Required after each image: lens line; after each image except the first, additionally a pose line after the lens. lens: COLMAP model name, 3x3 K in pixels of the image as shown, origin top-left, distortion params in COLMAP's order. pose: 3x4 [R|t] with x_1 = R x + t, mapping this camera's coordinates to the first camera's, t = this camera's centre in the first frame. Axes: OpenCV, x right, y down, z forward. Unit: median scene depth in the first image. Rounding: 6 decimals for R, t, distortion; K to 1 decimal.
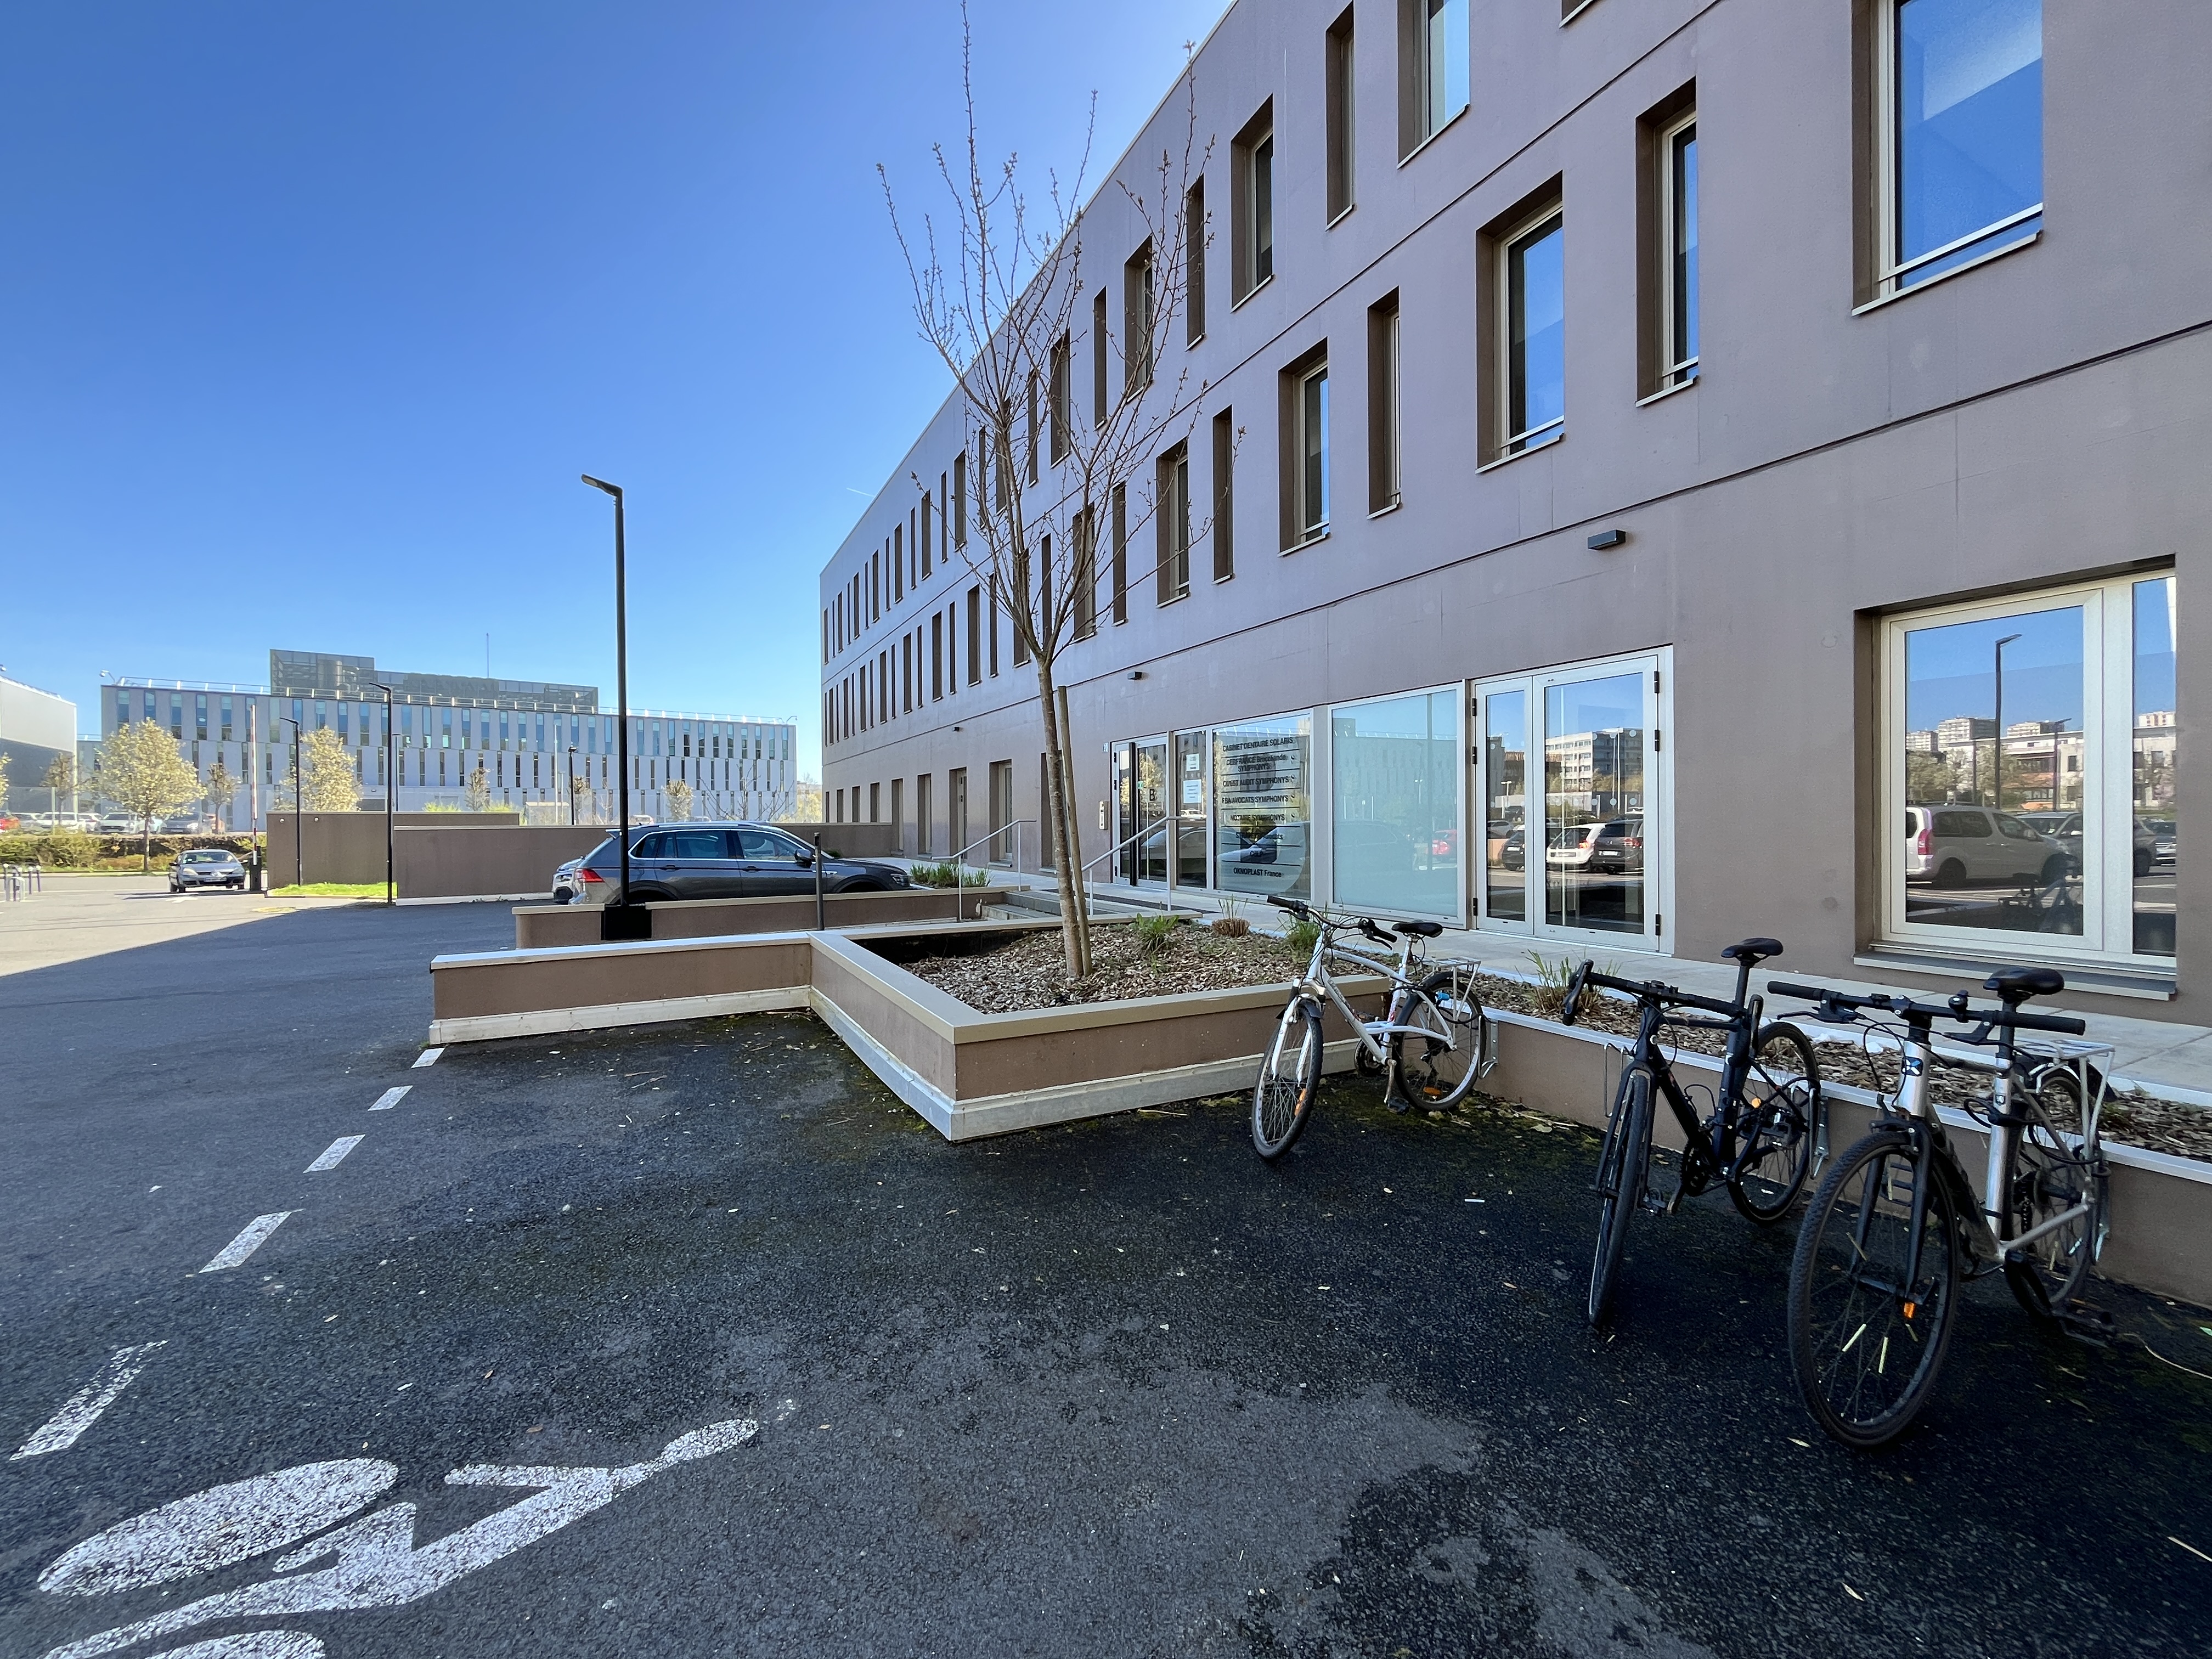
lens RADIAL K [[887.5, 0, 1101.5], [0, 887.5, 826.0], [0, 0, 1]] dist [-0.000183, 0.000149]
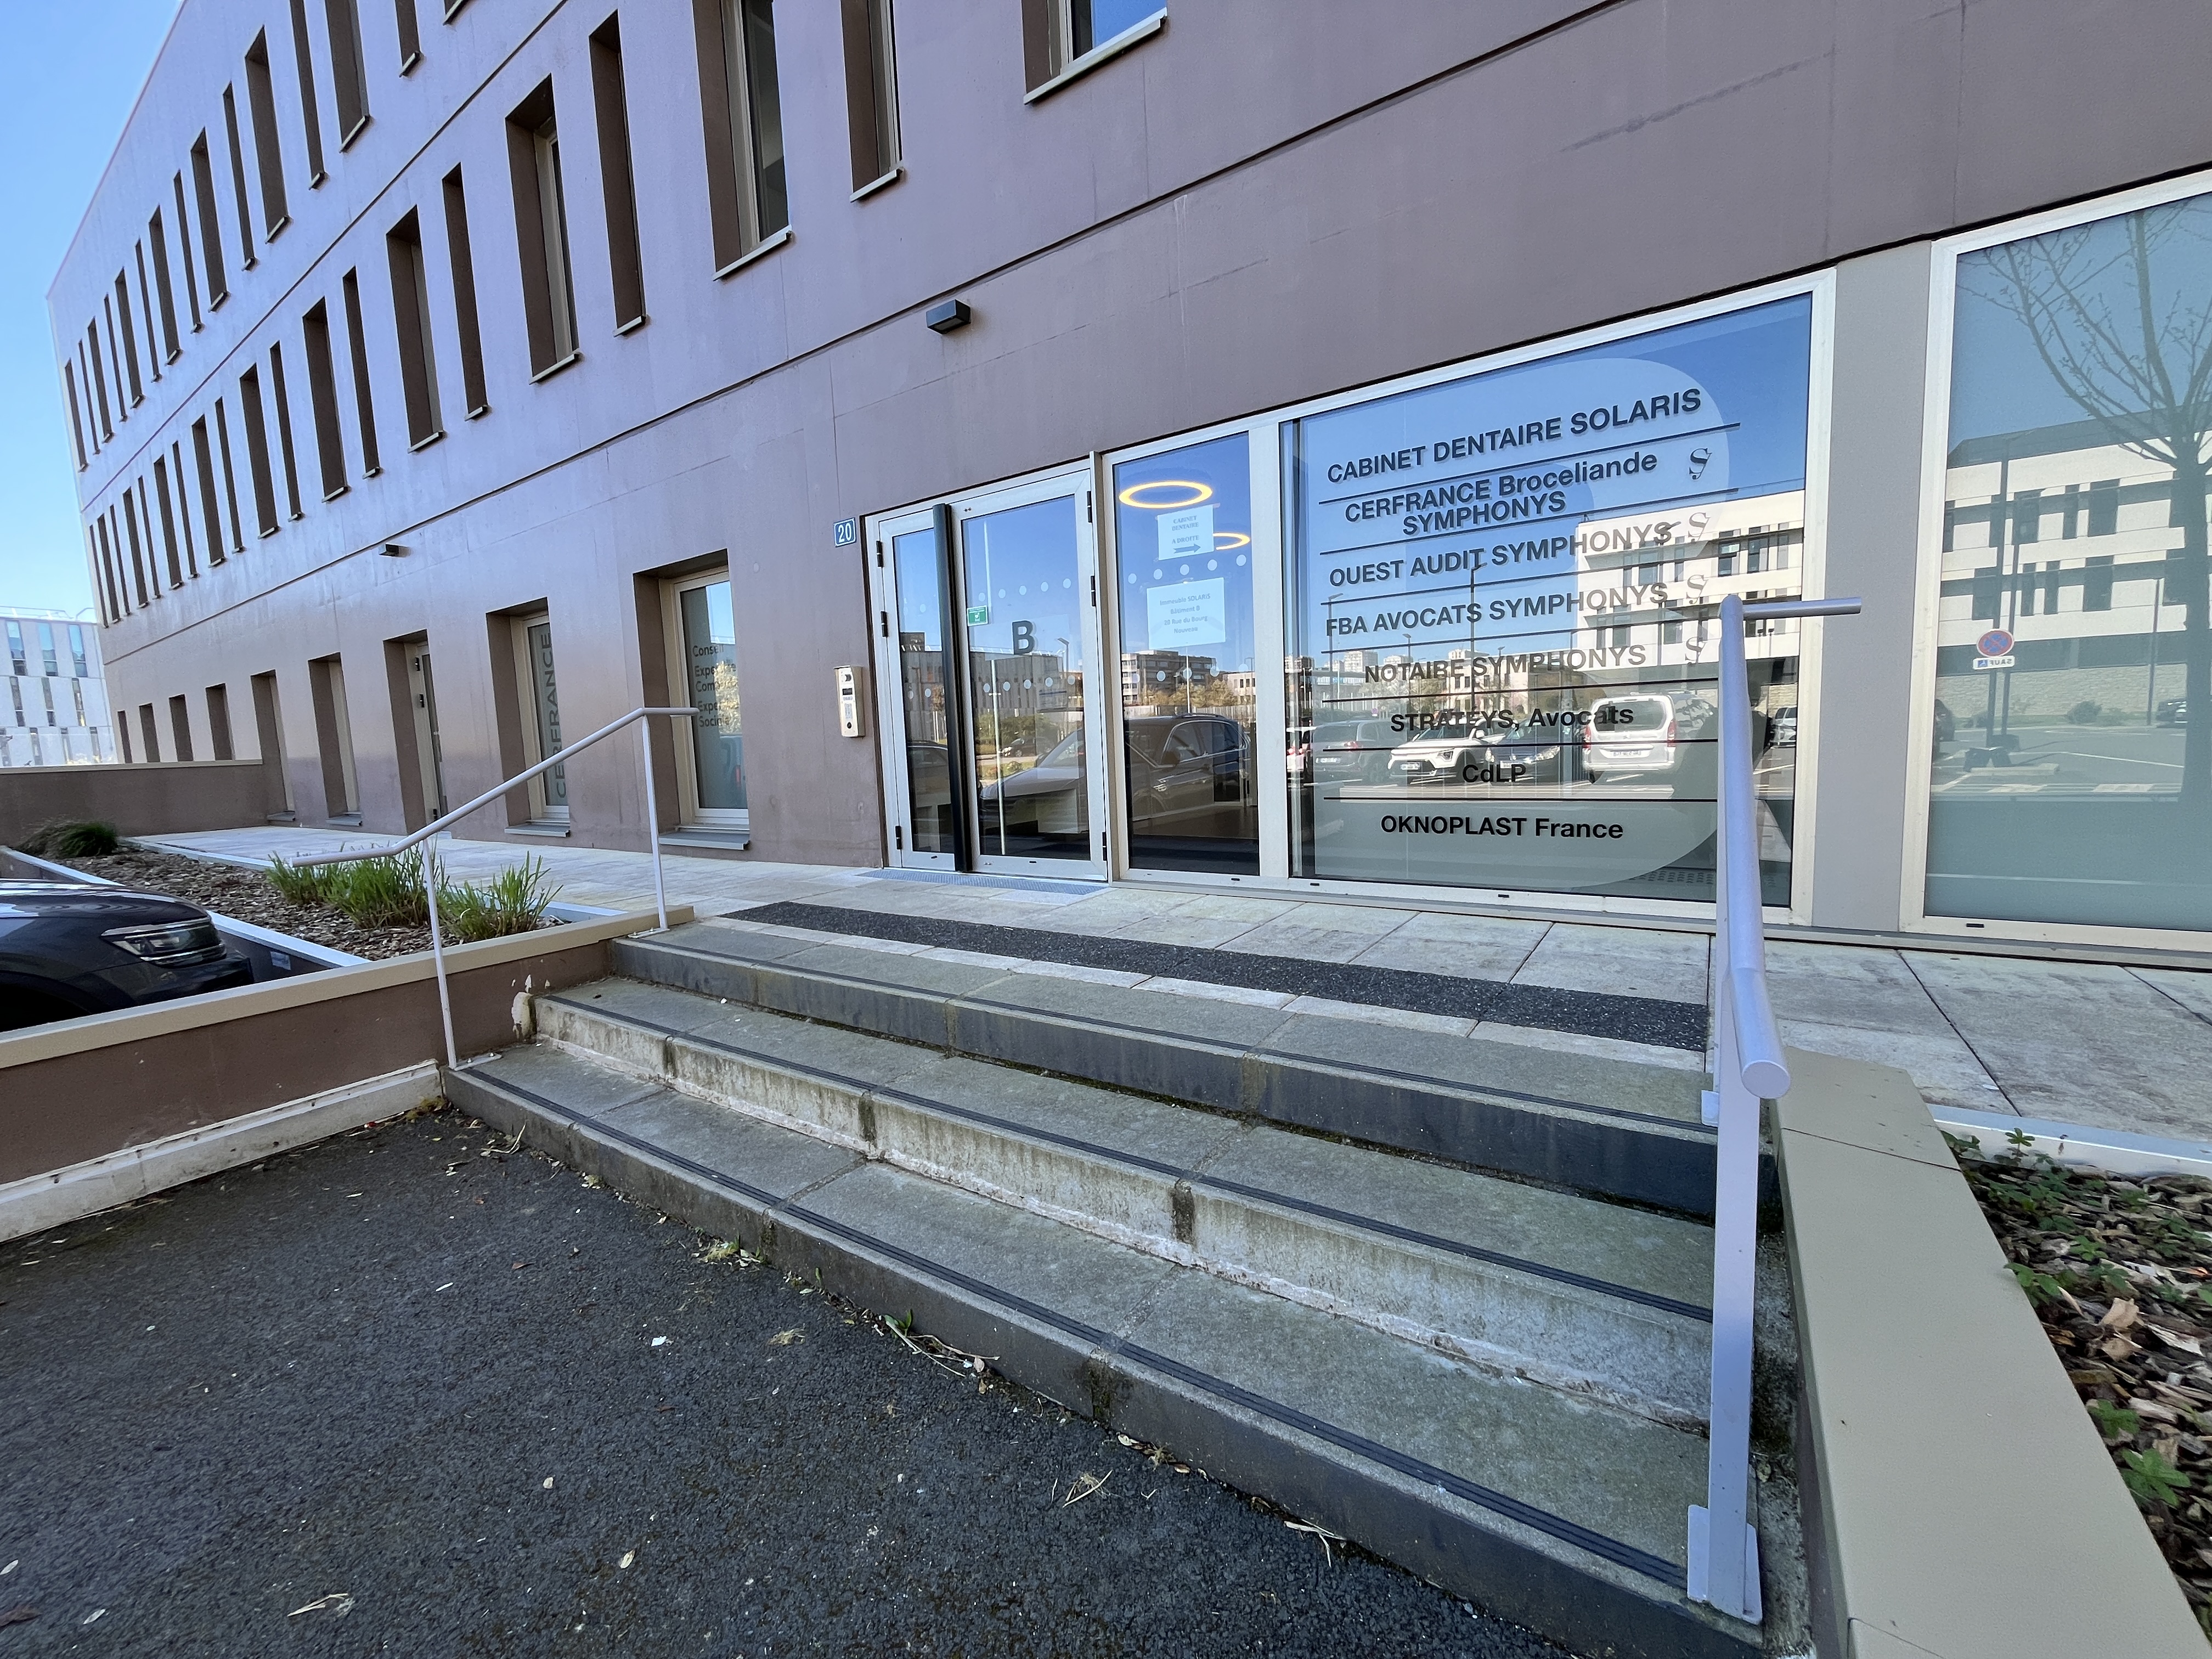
lens RADIAL K [[887.5, 0, 1114.9], [0, 887.5, 817.5], [0, 0, 1]] dist [-0.000183, 0.000149]
pose [[0.878359, -0.078112, 0.471576, -0.057366], [0.039153, 0.994999, 0.091887, 0.002127], [-0.476395, -0.062247, 0.877025, 0.380378]]
